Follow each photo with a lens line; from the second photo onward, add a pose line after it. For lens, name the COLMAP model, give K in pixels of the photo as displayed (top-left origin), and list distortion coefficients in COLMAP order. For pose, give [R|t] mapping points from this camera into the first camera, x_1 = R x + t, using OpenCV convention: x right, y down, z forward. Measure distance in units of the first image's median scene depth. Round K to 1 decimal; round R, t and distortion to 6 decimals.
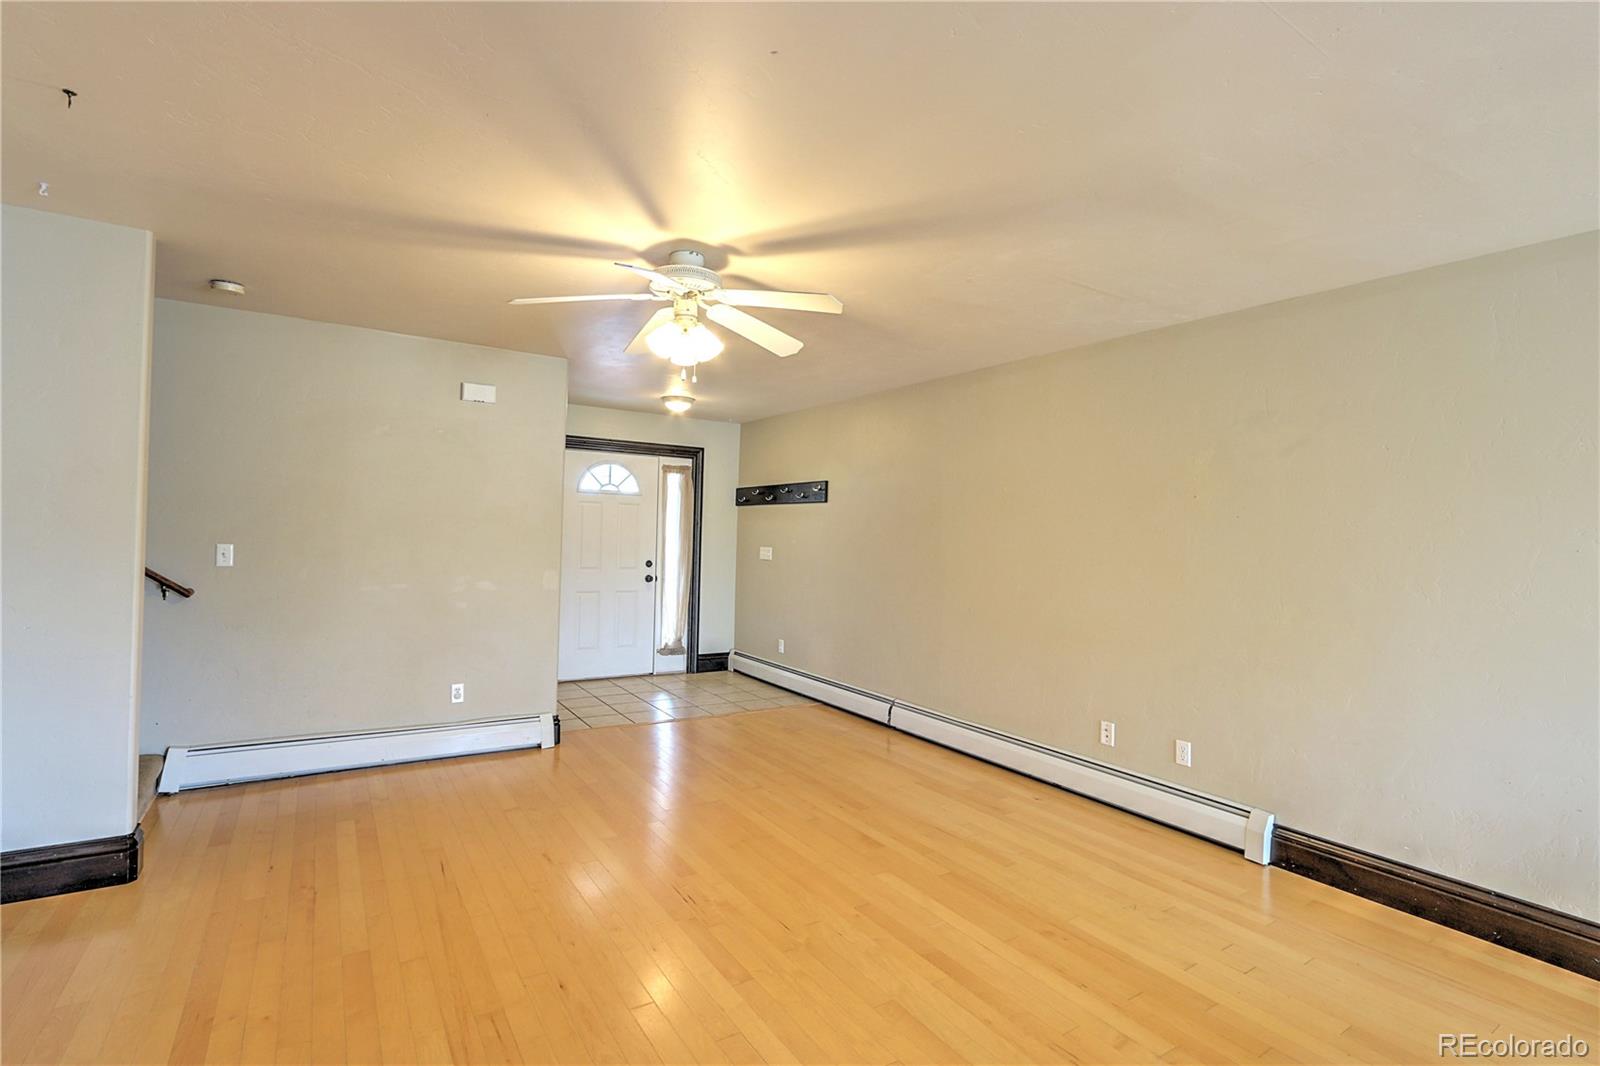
lens RADIAL K [[743.9, 0, 791.5], [0, 743.9, 529.4], [0, 0, 1]] dist [-0.014060, -0.000255]
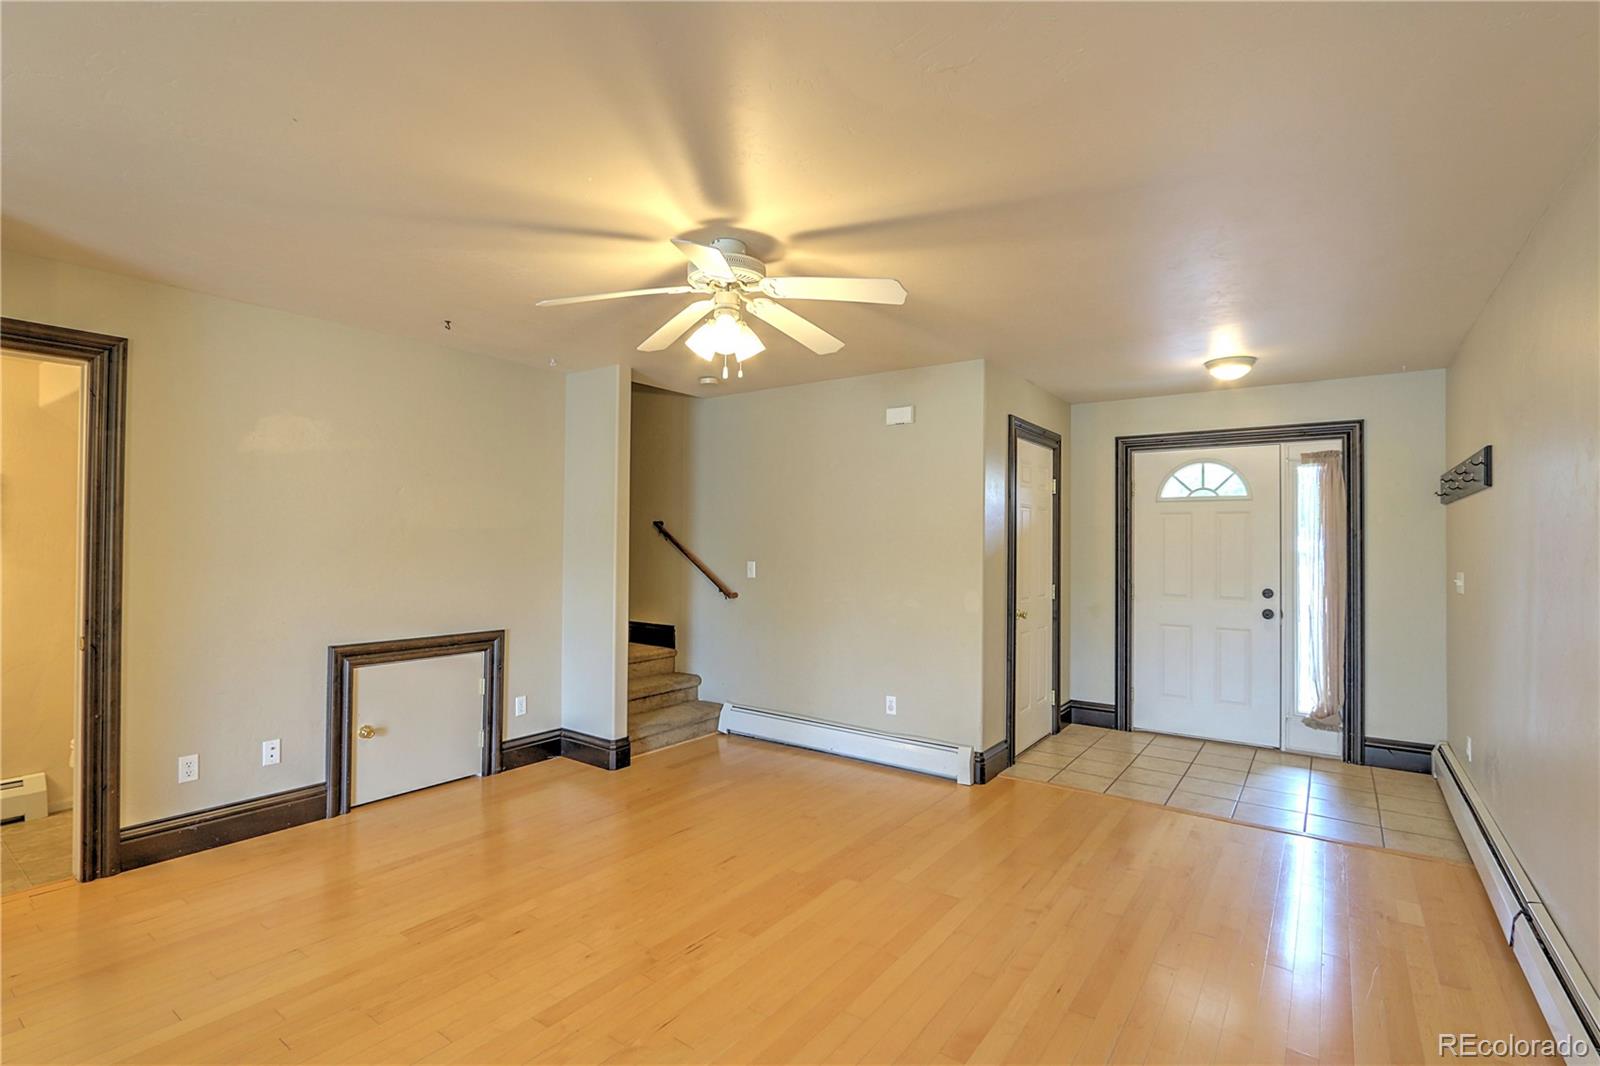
lens RADIAL K [[742.2, 0, 796.5], [0, 742.2, 534.9], [0, 0, 1]] dist [-0.017895, 0.000216]
pose [[0.364425, -0.033828, -0.930618, 0.345048], [0.008691, 0.999420, -0.032926, 0.009953], [0.931192, 0.003911, 0.364508, 0.352024]]
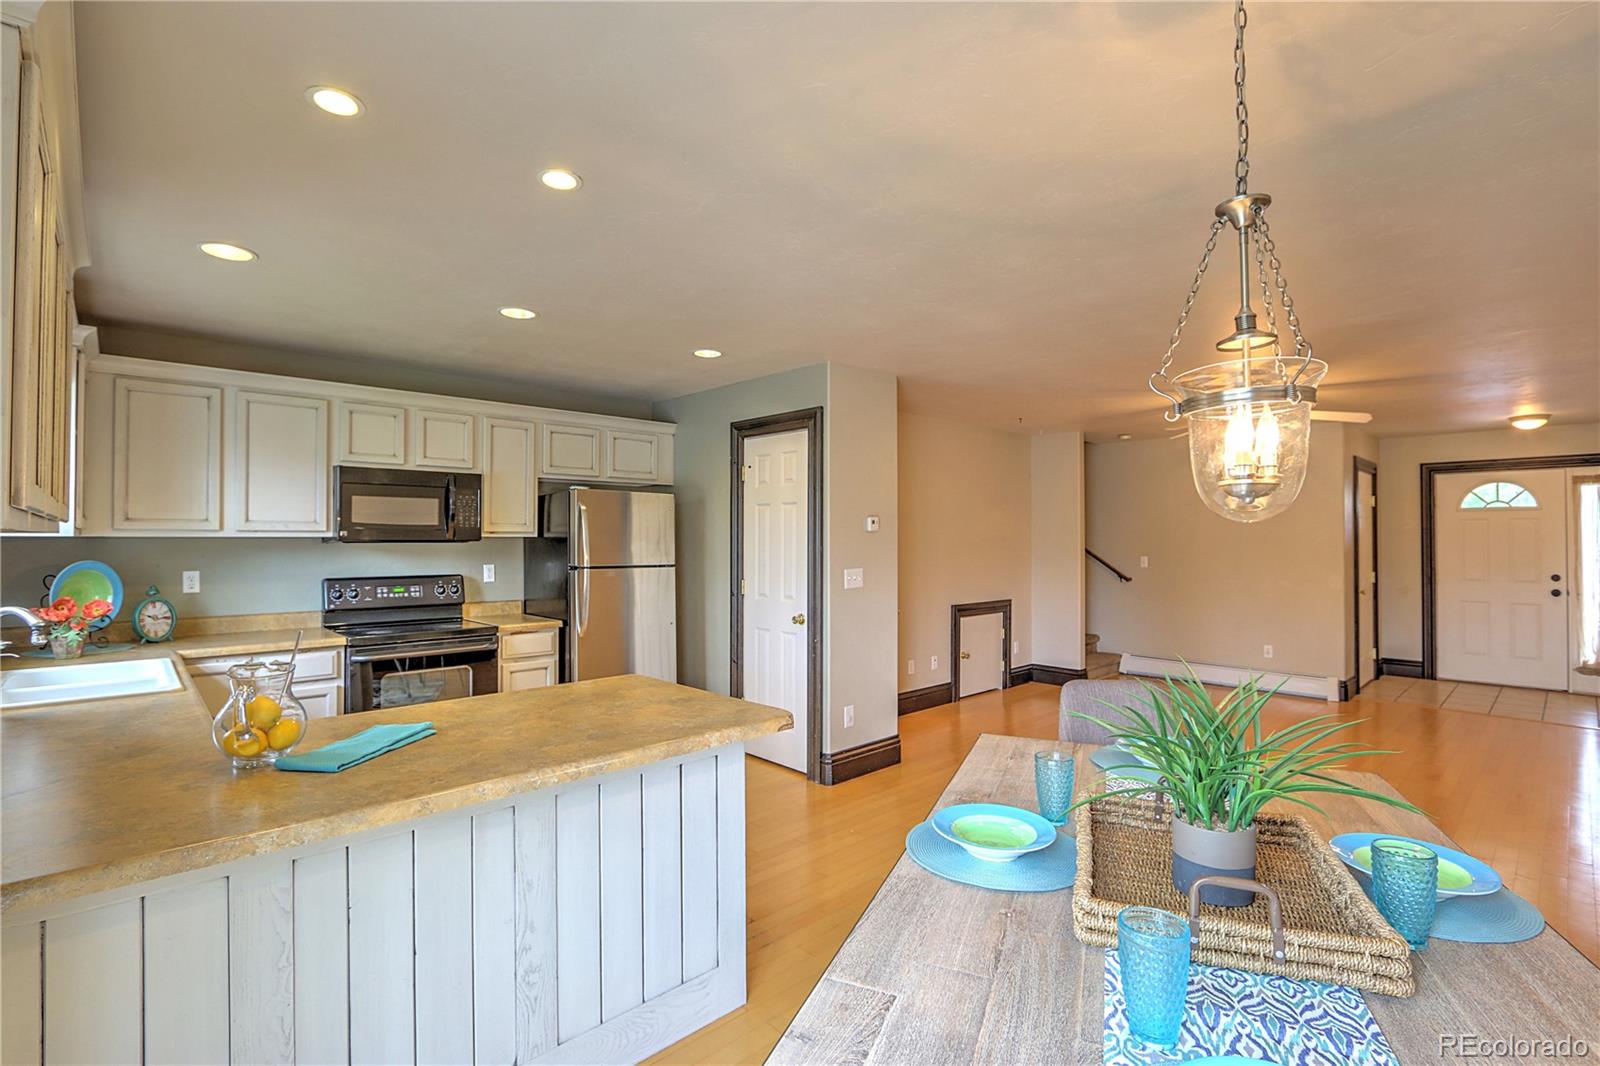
lens RADIAL K [[743.9, 0, 791.5], [0, 743.9, 529.4], [0, 0, 1]] dist [-0.014060, -0.000255]
pose [[0.180255, -0.038649, -0.982860, 0.654971], [0.012905, 0.999235, -0.036926, 0.005122], [0.983535, -0.006028, 0.180615, -0.196452]]
